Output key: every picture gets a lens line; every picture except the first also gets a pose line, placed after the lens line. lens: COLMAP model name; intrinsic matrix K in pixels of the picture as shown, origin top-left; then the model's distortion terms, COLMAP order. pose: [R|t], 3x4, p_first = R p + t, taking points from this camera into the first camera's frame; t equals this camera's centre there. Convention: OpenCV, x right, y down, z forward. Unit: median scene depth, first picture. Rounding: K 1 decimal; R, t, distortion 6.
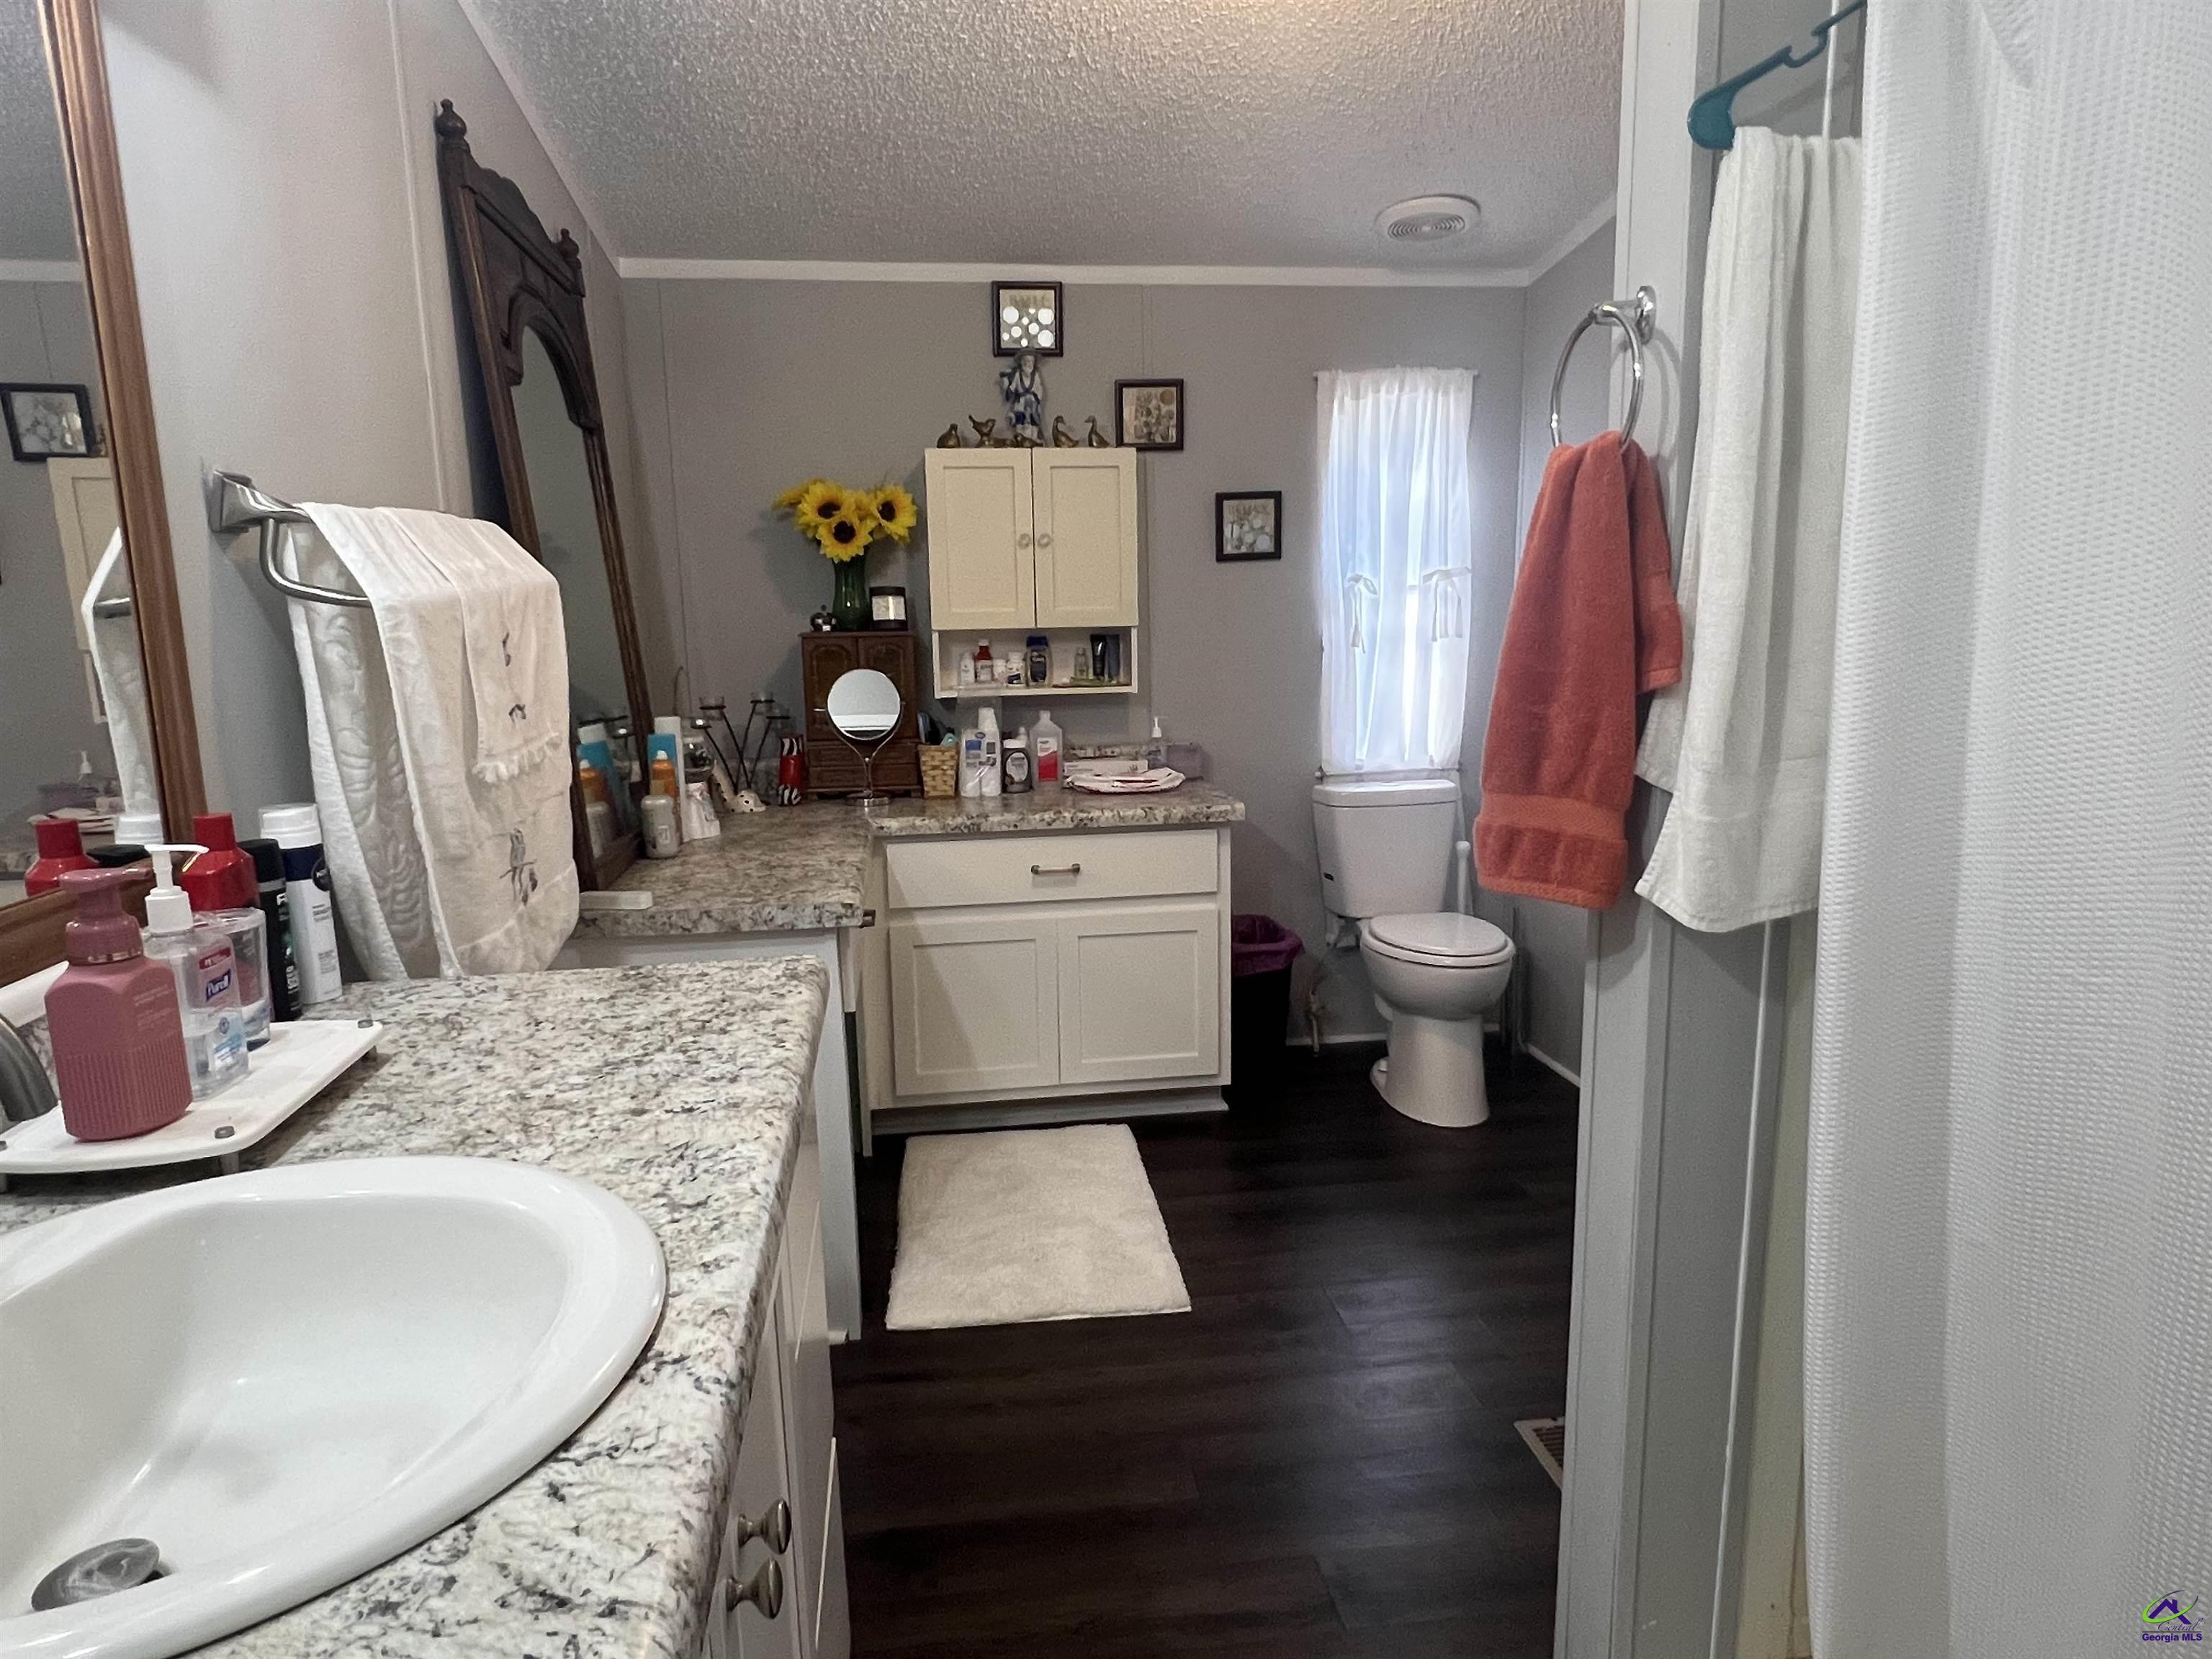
lens RADIAL K [[1389.6, 0, 1106.5], [0, 1389.6, 839.5], [0, 0, 1]] dist [-0.004457, -0.006390]
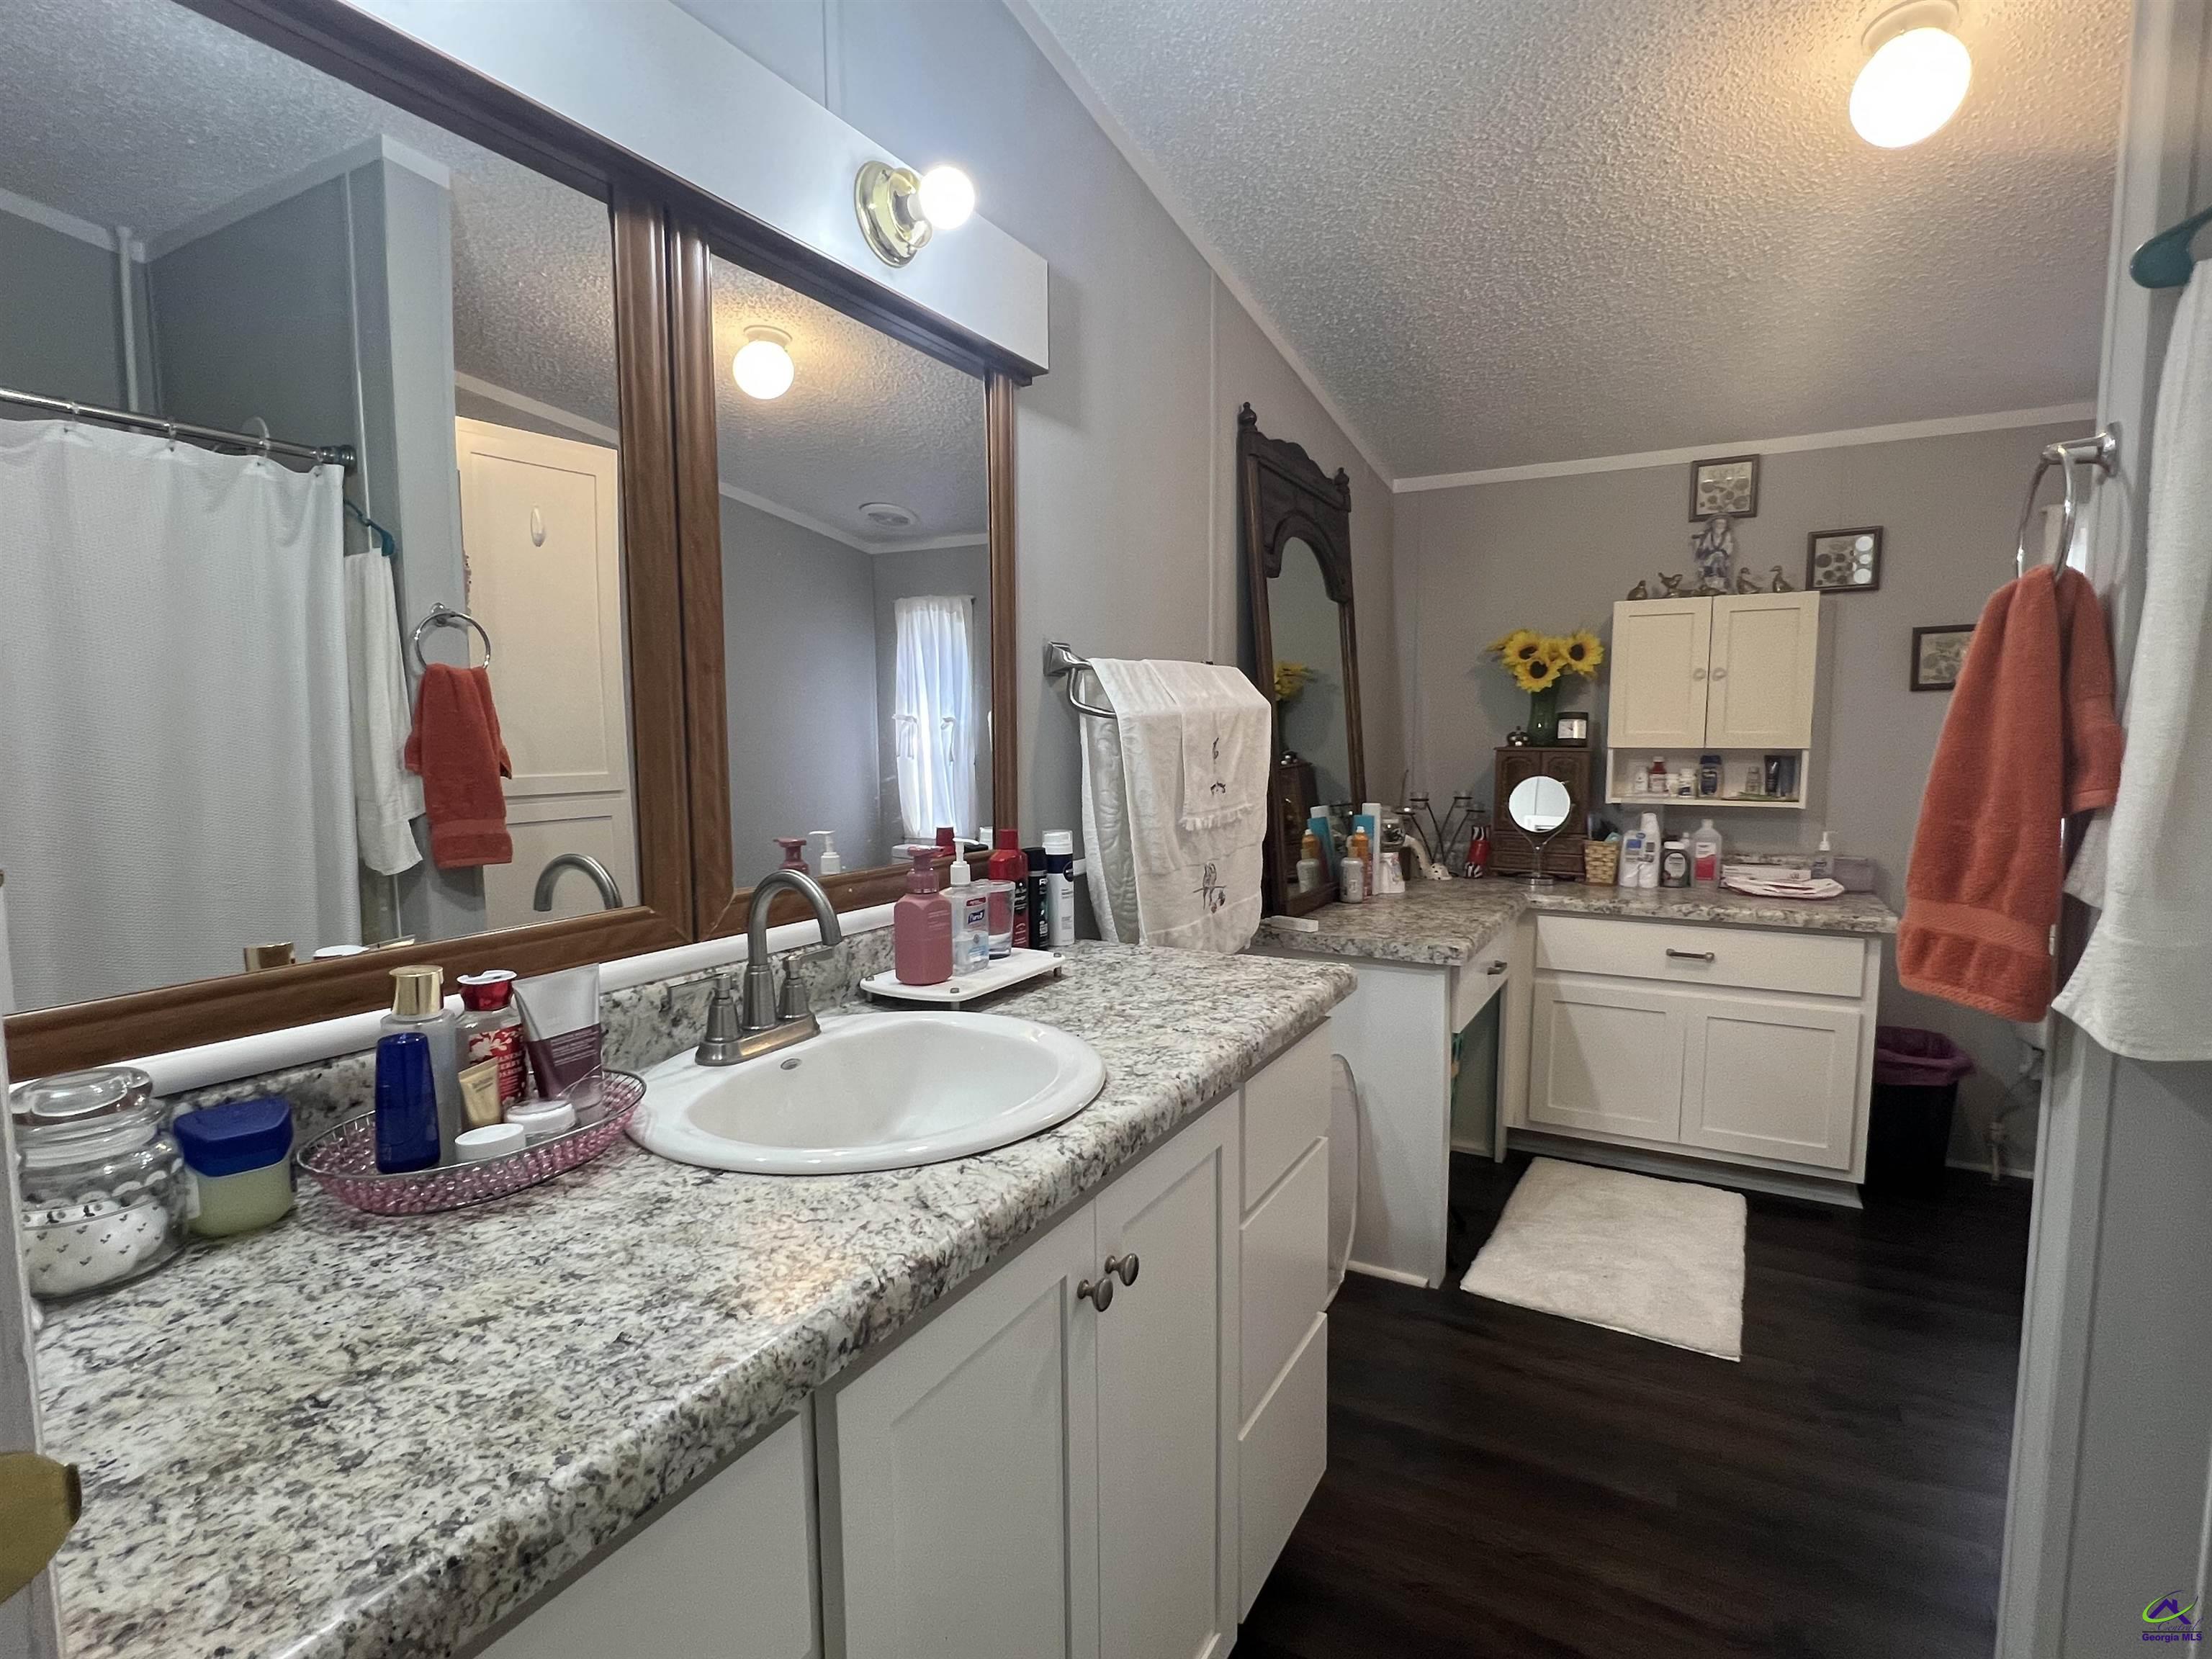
lens RADIAL K [[1096.5, 0, 1110.4], [0, 1096.5, 824.5], [0, 0, 1]] dist [-0.003958, 0.002047]
pose [[0.797663, 0.068124, -0.599244, 0.161124], [-0.115445, 0.992474, -0.040843, 0.009469], [0.591951, 0.101758, 0.799524, -0.034081]]
